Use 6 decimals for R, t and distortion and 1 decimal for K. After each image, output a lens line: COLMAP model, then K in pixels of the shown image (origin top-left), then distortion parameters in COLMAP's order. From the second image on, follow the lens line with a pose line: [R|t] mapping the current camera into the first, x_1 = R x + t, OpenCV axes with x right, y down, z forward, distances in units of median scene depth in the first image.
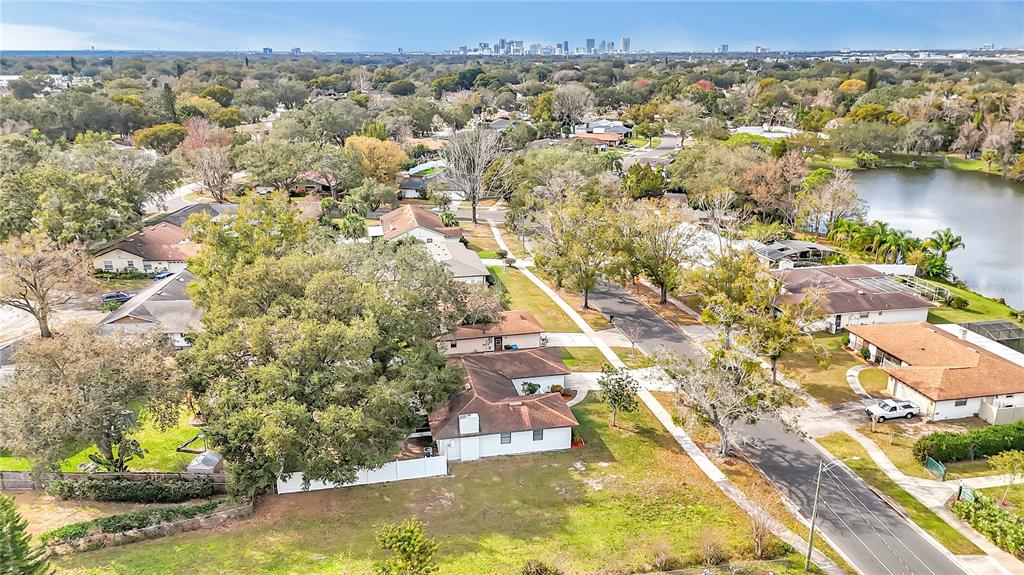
lens RADIAL K [[757.5, 0, 515.3], [0, 757.5, 286.2], [0, 0, 1]] dist [-0.004948, -0.005817]
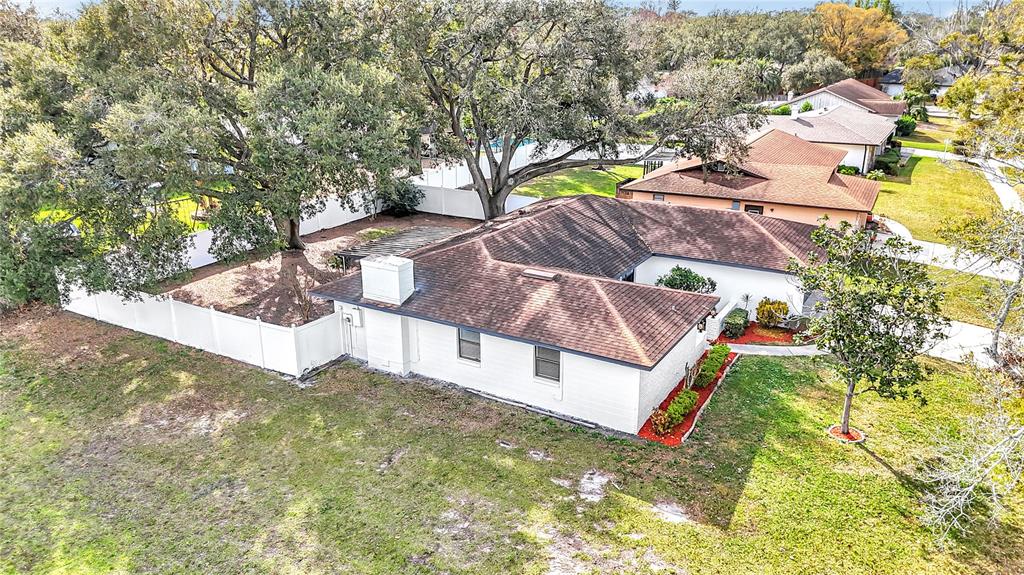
lens RADIAL K [[757.5, 0, 510.3], [0, 757.5, 296.5], [0, 0, 1]] dist [-0.004948, -0.005817]
pose [[0.739381, 0.215196, -0.637971, 0.234376], [-0.193393, 0.975496, 0.104914, 0.133531], [0.644915, 0.045808, 0.762880, 0.721331]]
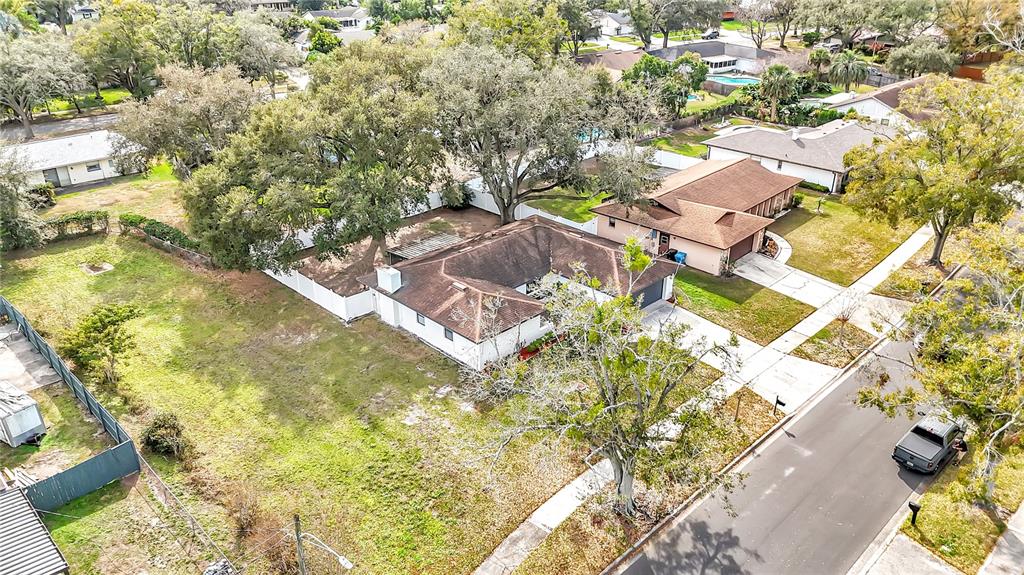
lens RADIAL K [[757.5, 0, 512.1], [0, 757.5, 282.1], [0, 0, 1]] dist [-0.004948, -0.005817]
pose [[0.538252, 0.356117, -0.763849, 0.604693], [-0.244123, 0.933365, 0.263124, -0.055702], [0.806653, 0.044846, 0.589322, 0.617202]]
